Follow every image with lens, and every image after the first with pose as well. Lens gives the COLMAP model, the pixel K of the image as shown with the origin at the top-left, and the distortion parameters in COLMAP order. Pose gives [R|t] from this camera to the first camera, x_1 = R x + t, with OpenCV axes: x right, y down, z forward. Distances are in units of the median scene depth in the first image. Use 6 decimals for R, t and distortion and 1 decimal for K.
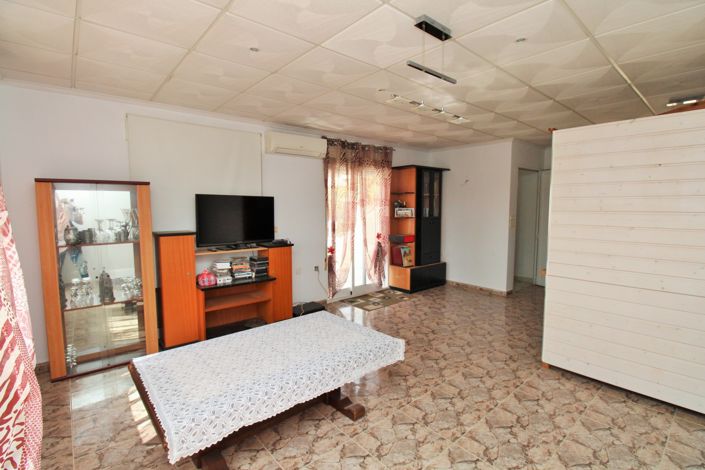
lens RADIAL K [[333.6, 0, 354.8], [0, 333.6, 224.1], [0, 0, 1]] dist [0.024704, -0.025368]
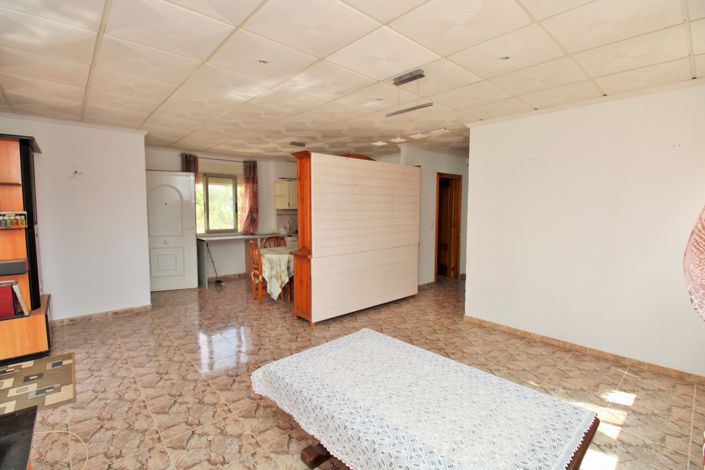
lens RADIAL K [[326.9, 0, 354.0], [0, 326.9, 231.6], [0, 0, 1]] dist [0.001202, -0.014949]
pose [[-0.018239, -0.073549, 0.997125, -0.398044], [0.053269, 0.995803, 0.074426, -0.025517], [-0.998414, 0.054473, -0.014244, 0.450665]]
